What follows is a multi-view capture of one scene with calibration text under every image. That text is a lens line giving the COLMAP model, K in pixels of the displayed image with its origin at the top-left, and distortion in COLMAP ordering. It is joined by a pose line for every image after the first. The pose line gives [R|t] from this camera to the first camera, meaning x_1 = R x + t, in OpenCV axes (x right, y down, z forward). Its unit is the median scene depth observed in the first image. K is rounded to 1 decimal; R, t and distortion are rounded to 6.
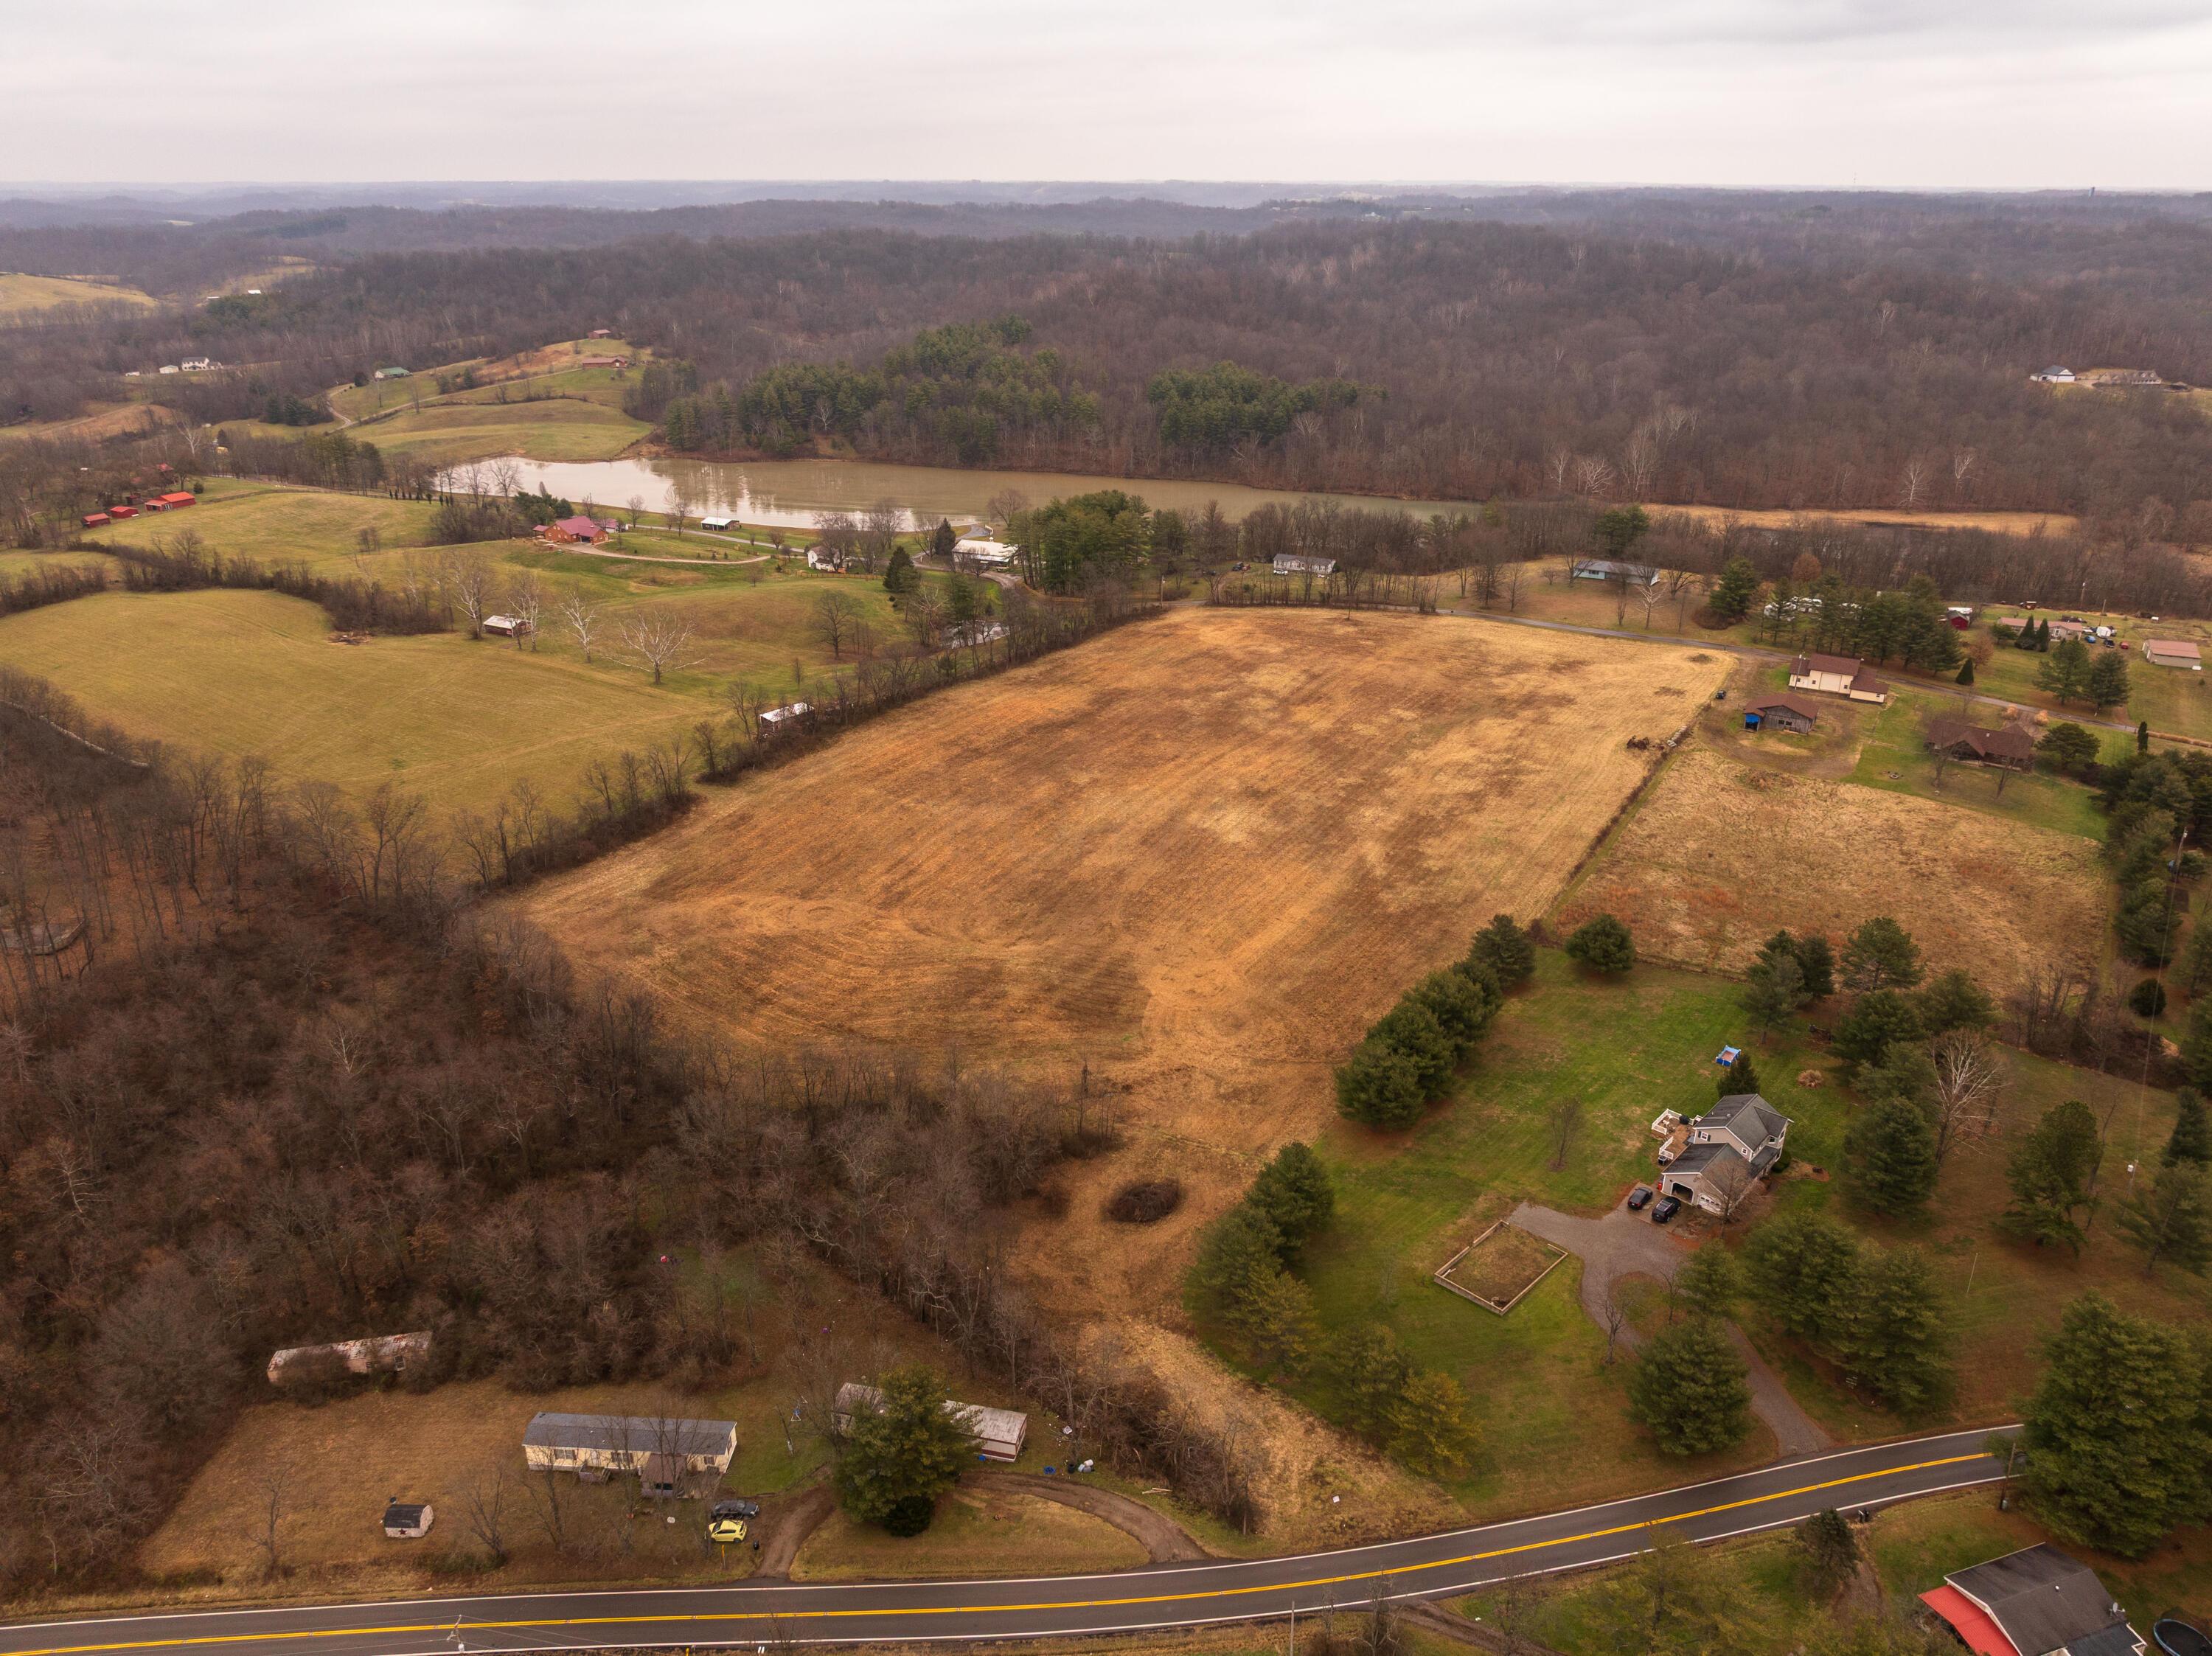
lens RADIAL K [[1551.3, 0, 1106.0], [0, 1551.3, 828.0], [0, 0, 1]] dist [0.024032, -0.082524]
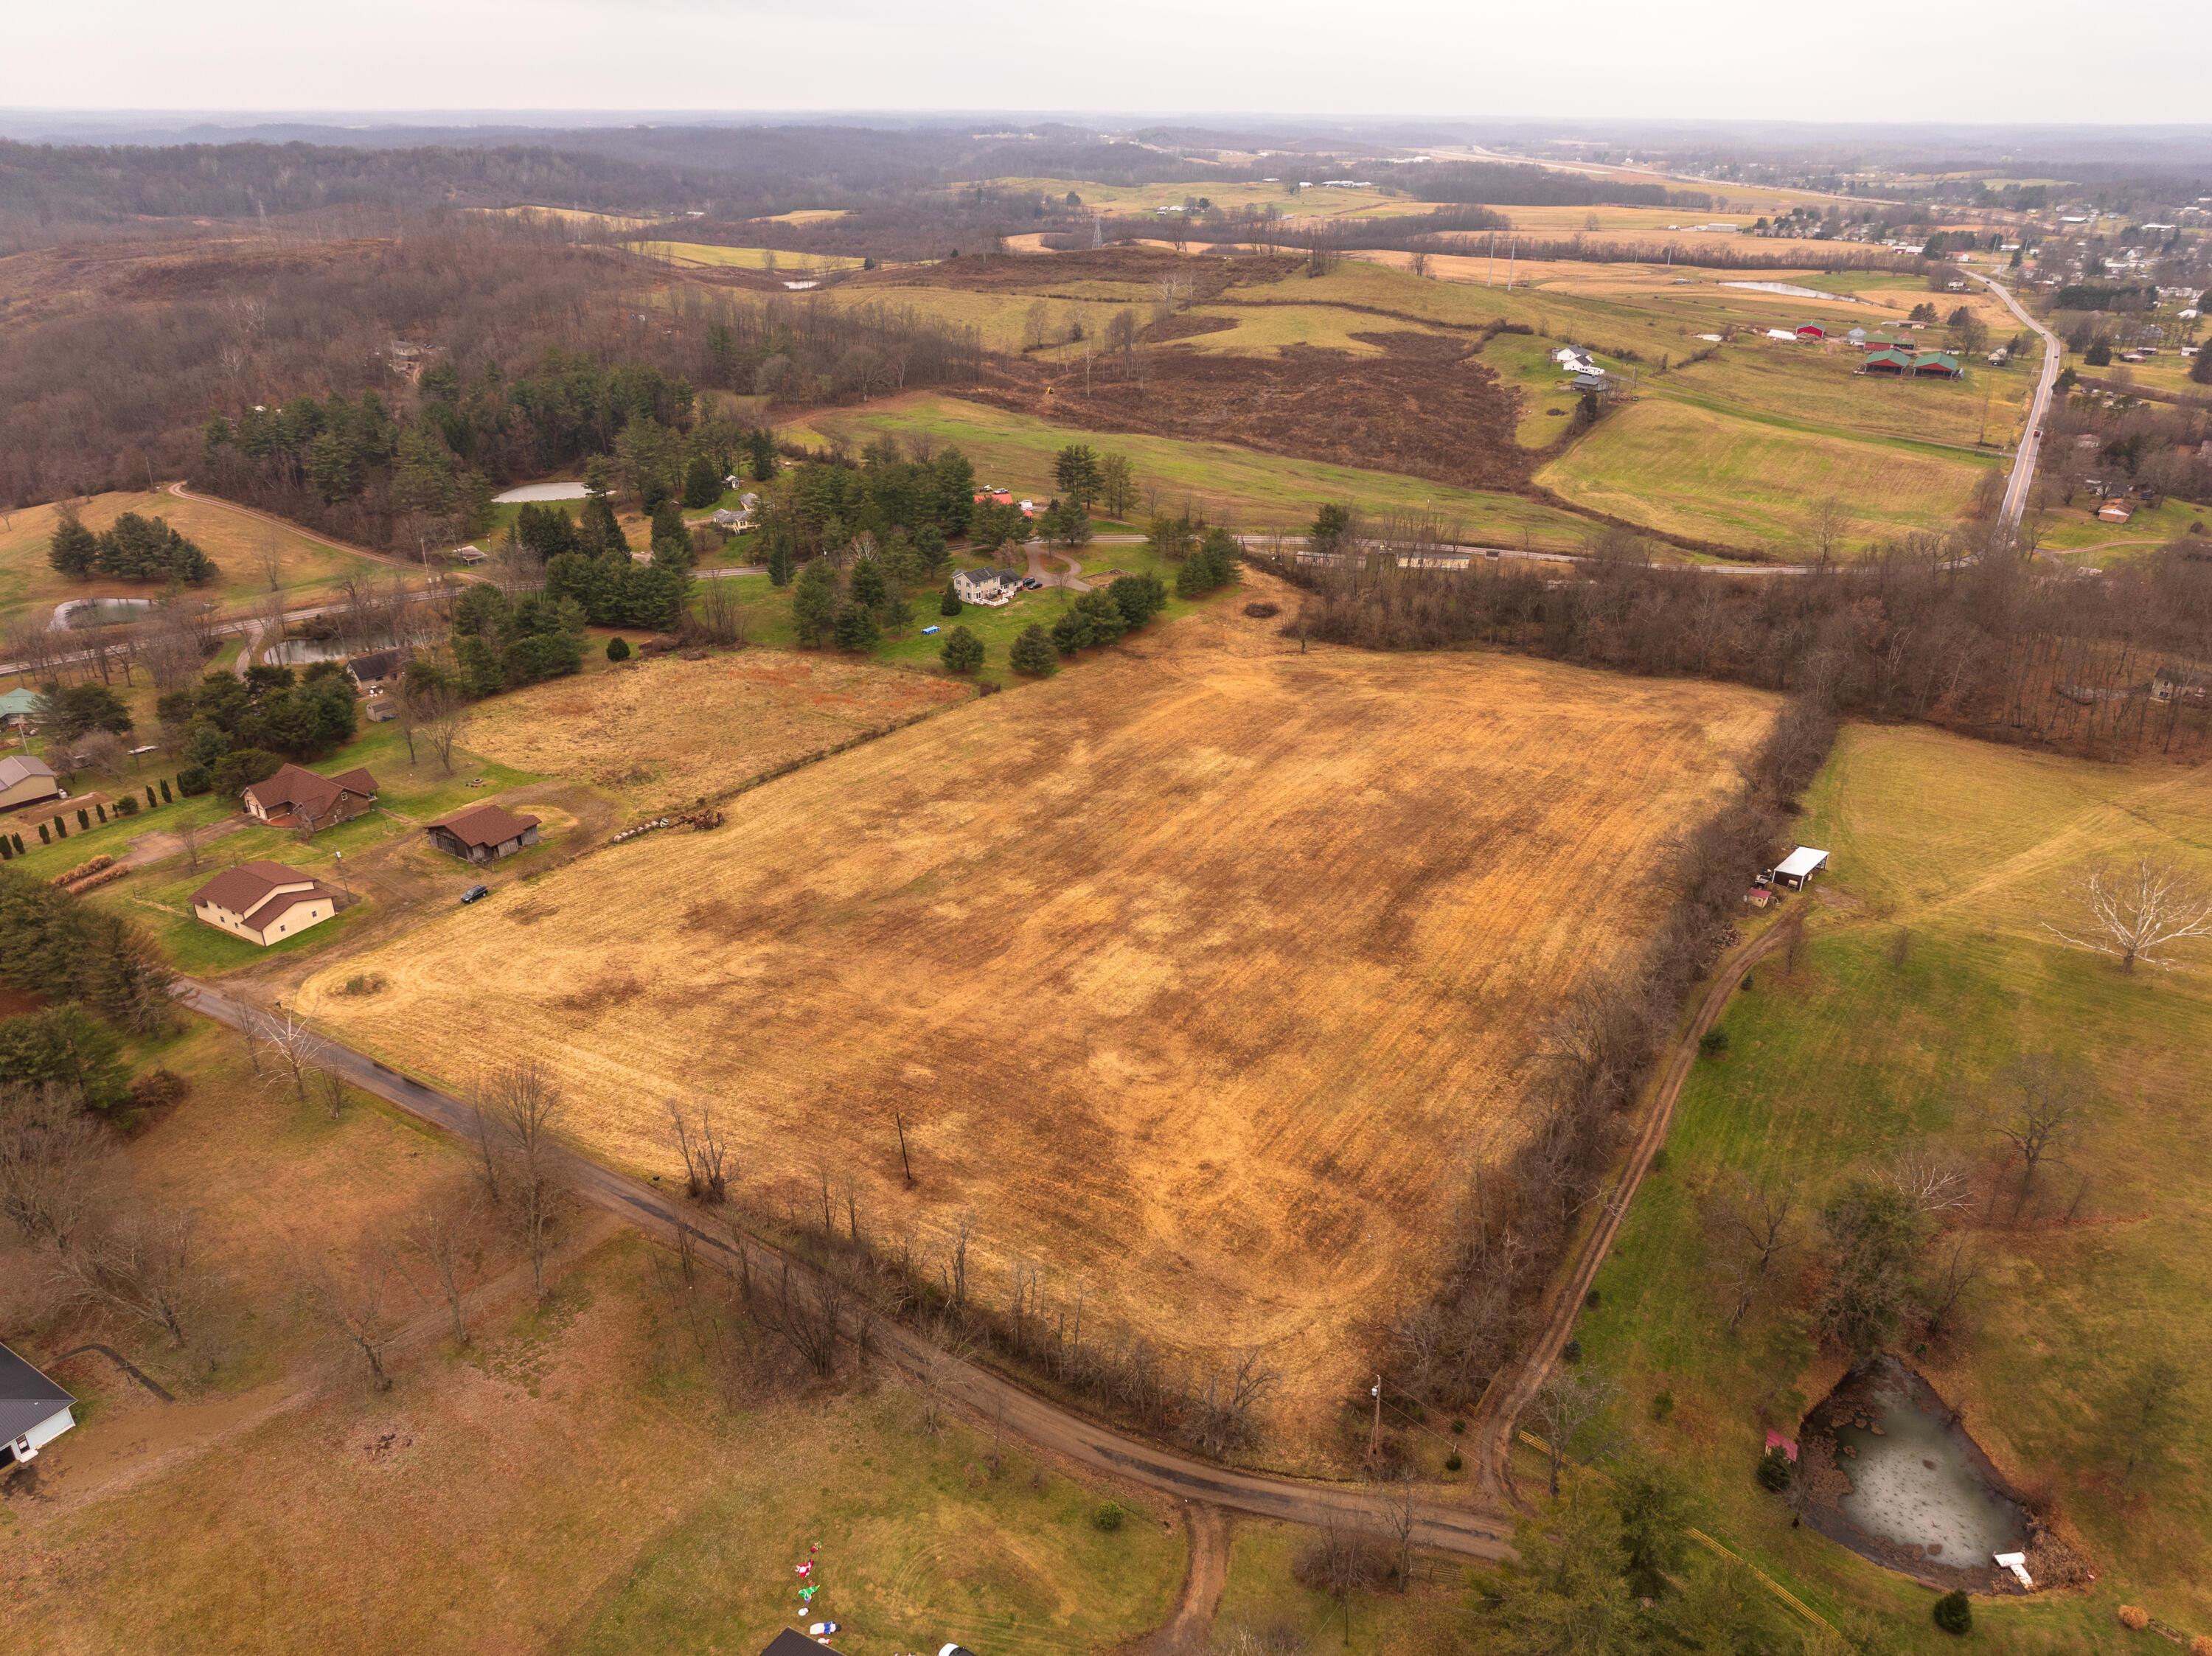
lens RADIAL K [[1551.3, 0, 1106.0], [0, 1551.3, 828.0], [0, 0, 1]] dist [0.024032, -0.082524]
pose [[-0.999853, -0.015560, 0.007204, 0.132189], [-0.005081, 0.670164, 0.742195, -0.681489], [-0.016377, 0.742050, -0.670145, 1.600785]]
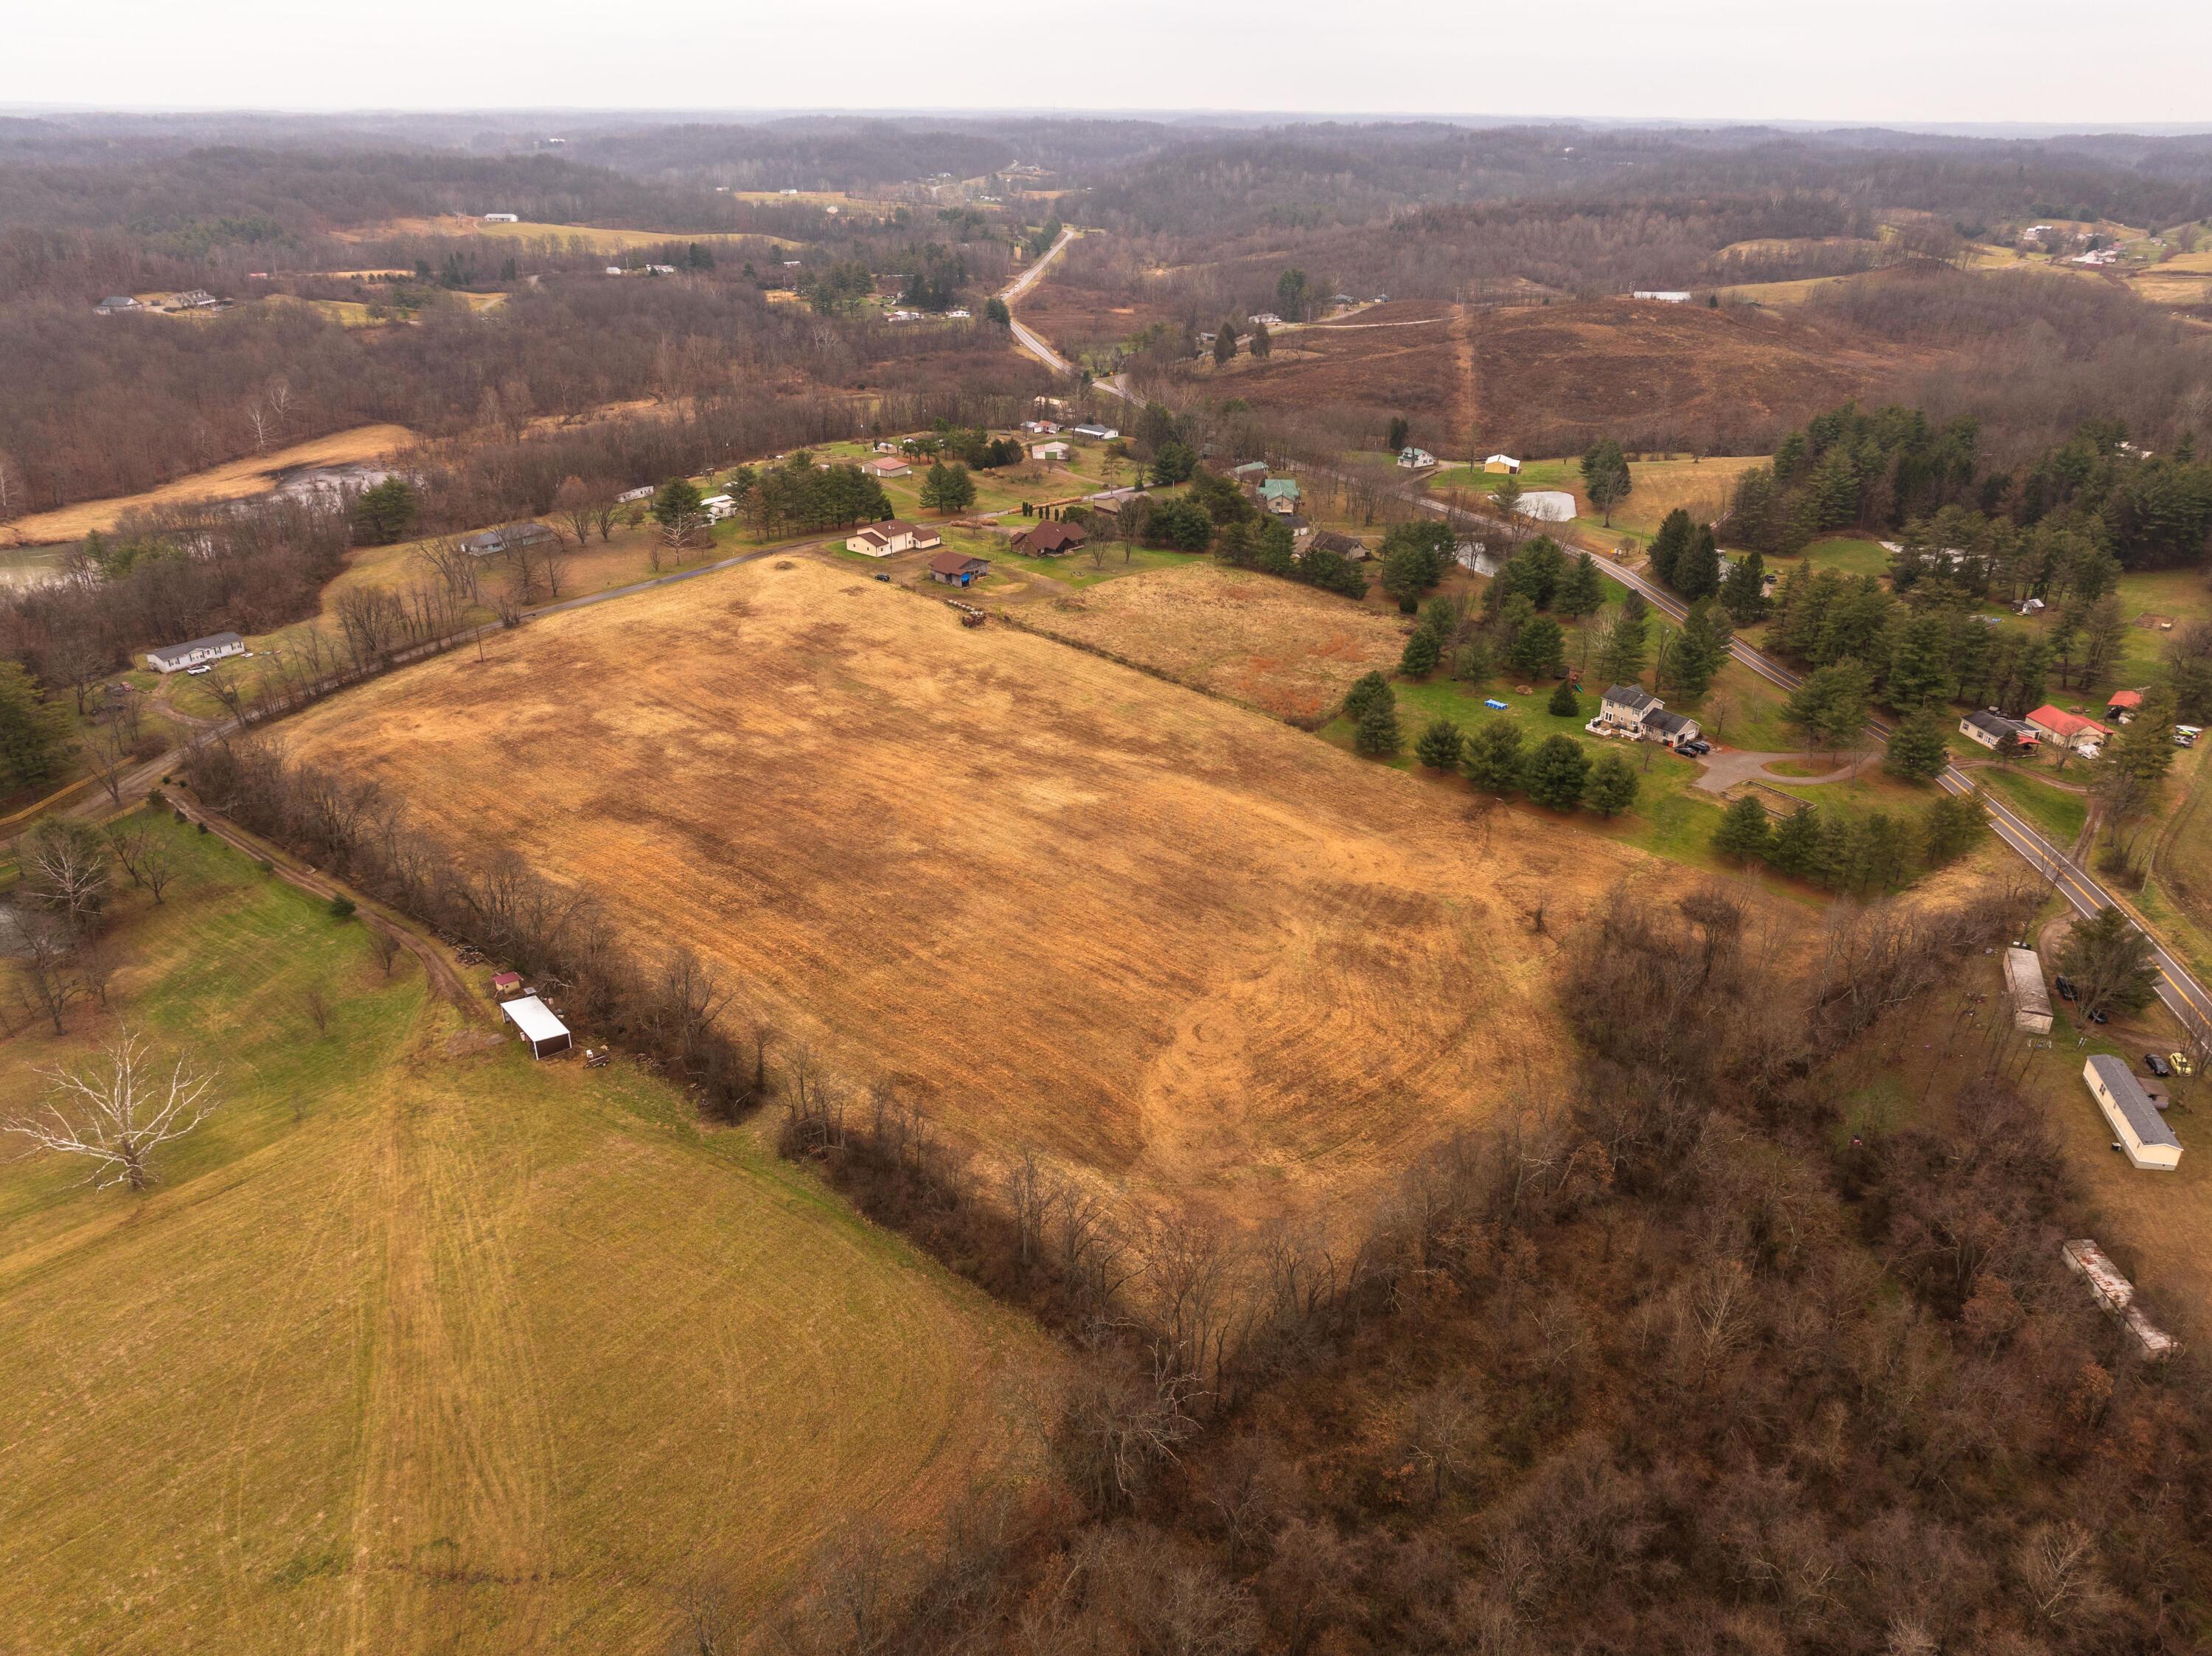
lens RADIAL K [[1551.3, 0, 1106.0], [0, 1551.3, 828.0], [0, 0, 1]] dist [0.024032, -0.082524]
pose [[0.162138, -0.421313, 0.892304, -0.722936], [0.379322, 0.861400, 0.337795, -0.275843], [-0.910948, 0.283701, 0.299479, 0.642973]]
